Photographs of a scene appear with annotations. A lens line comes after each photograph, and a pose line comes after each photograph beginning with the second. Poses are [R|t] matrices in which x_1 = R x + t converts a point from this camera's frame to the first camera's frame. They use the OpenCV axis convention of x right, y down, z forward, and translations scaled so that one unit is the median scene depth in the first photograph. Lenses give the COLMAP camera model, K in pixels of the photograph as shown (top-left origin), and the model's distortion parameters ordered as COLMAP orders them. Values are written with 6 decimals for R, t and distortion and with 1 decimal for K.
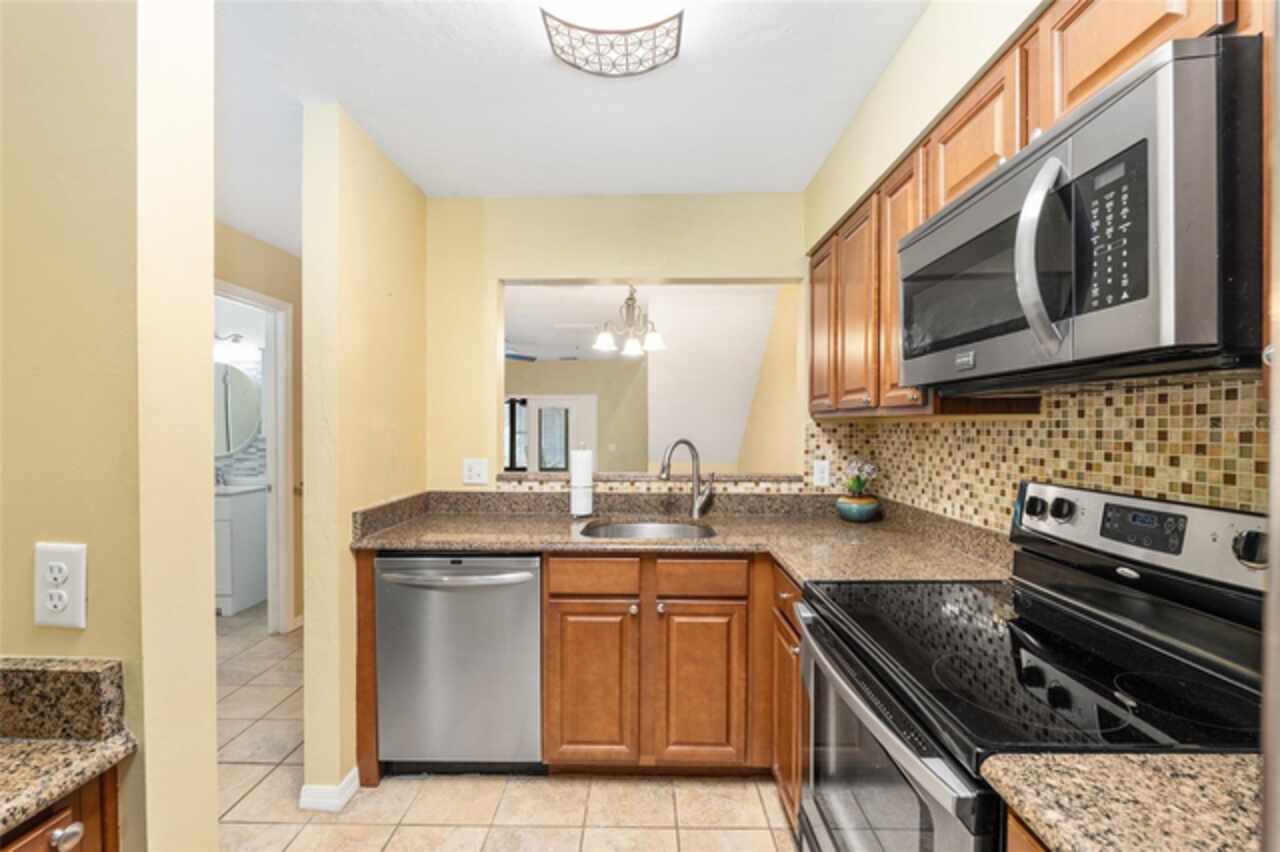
lens RADIAL K [[538.5, 0, 642.2], [0, 538.5, 425.6], [0, 0, 1]] dist [-0.002447, 0.000454]
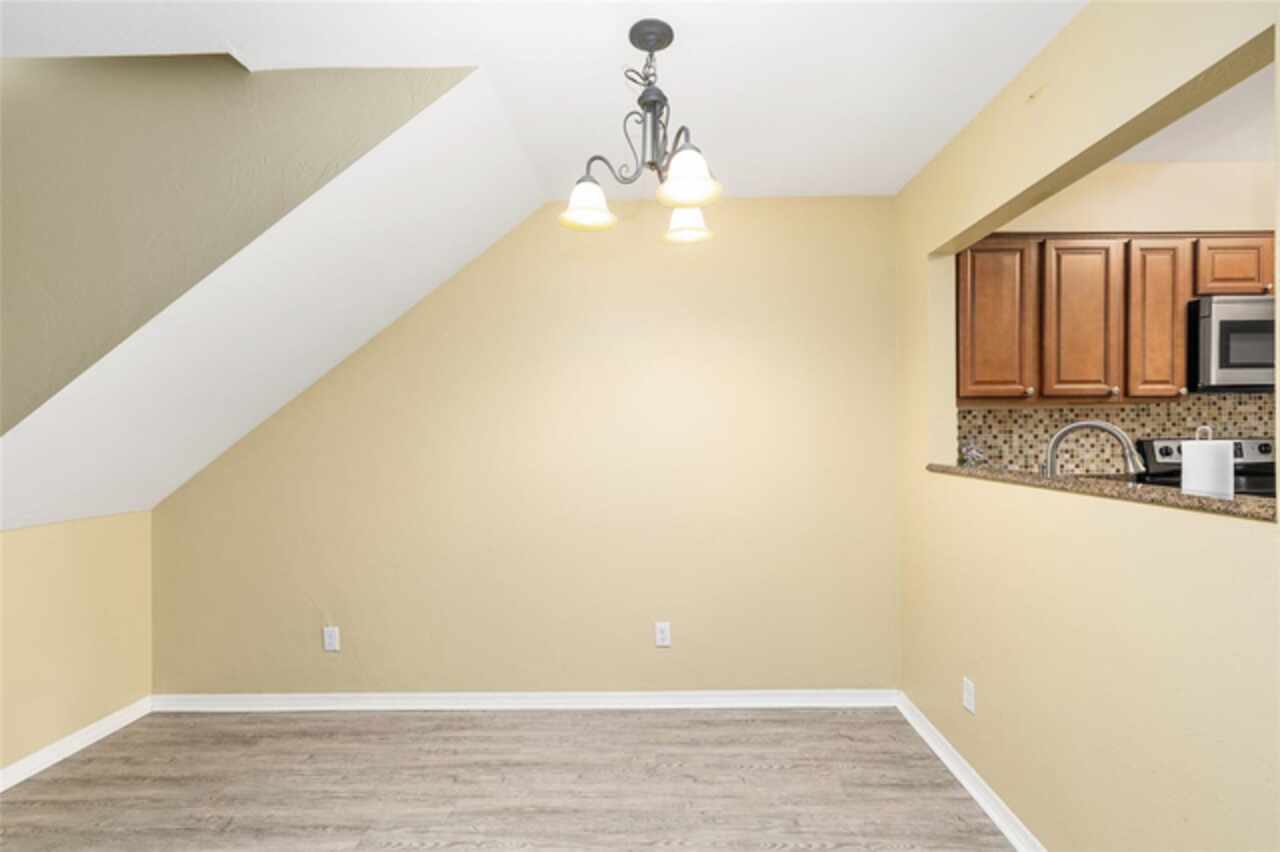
lens RADIAL K [[569.0, 0, 640.0], [0, 569.0, 426.0], [0, 0, 1]] dist [-0.001938, -0.001133]
pose [[0.006893, -0.014296, 0.999874, -1.102944], [0.011464, 0.999833, 0.014216, 0.004984], [-0.999911, 0.011365, 0.007055, 2.389141]]
